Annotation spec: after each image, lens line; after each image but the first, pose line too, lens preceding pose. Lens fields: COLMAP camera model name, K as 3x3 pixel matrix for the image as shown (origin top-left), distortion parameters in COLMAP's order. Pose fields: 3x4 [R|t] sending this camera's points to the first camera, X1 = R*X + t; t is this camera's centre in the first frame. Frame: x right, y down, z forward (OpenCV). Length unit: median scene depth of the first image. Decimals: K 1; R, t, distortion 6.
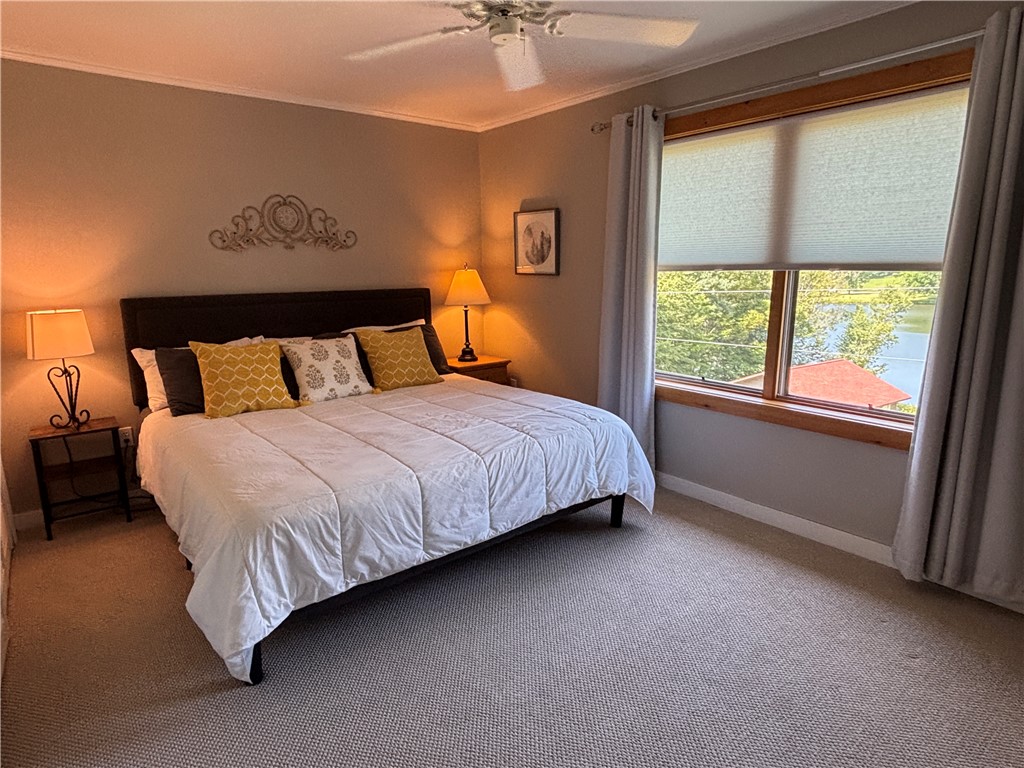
lens RADIAL K [[581.6, 0, 512.5], [0, 581.6, 382.0], [0, 0, 1]] dist [0.023226, -0.009919]
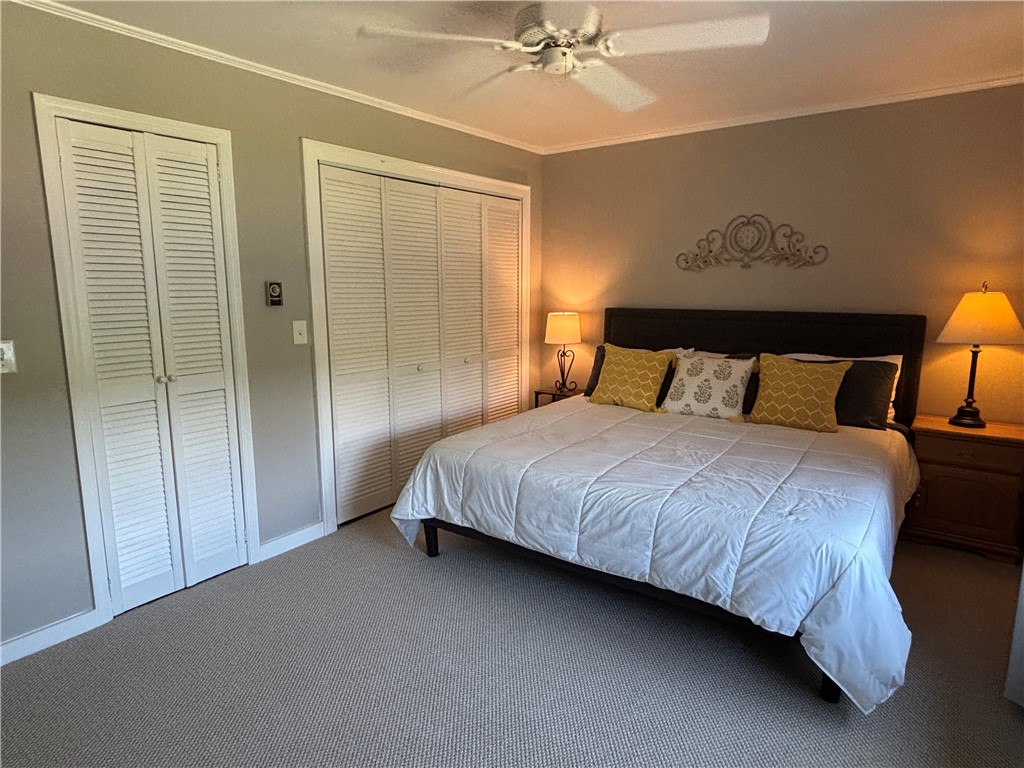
lens RADIAL K [[599.5, 0, 516.2], [0, 599.5, 388.7], [0, 0, 1]] dist [-0.002924, 0.000845]
pose [[0.244375, 0.175111, -0.953738, 0.640681], [-0.189897, 0.973157, 0.130019, -0.098706], [0.950905, 0.149339, 0.271068, 0.440340]]
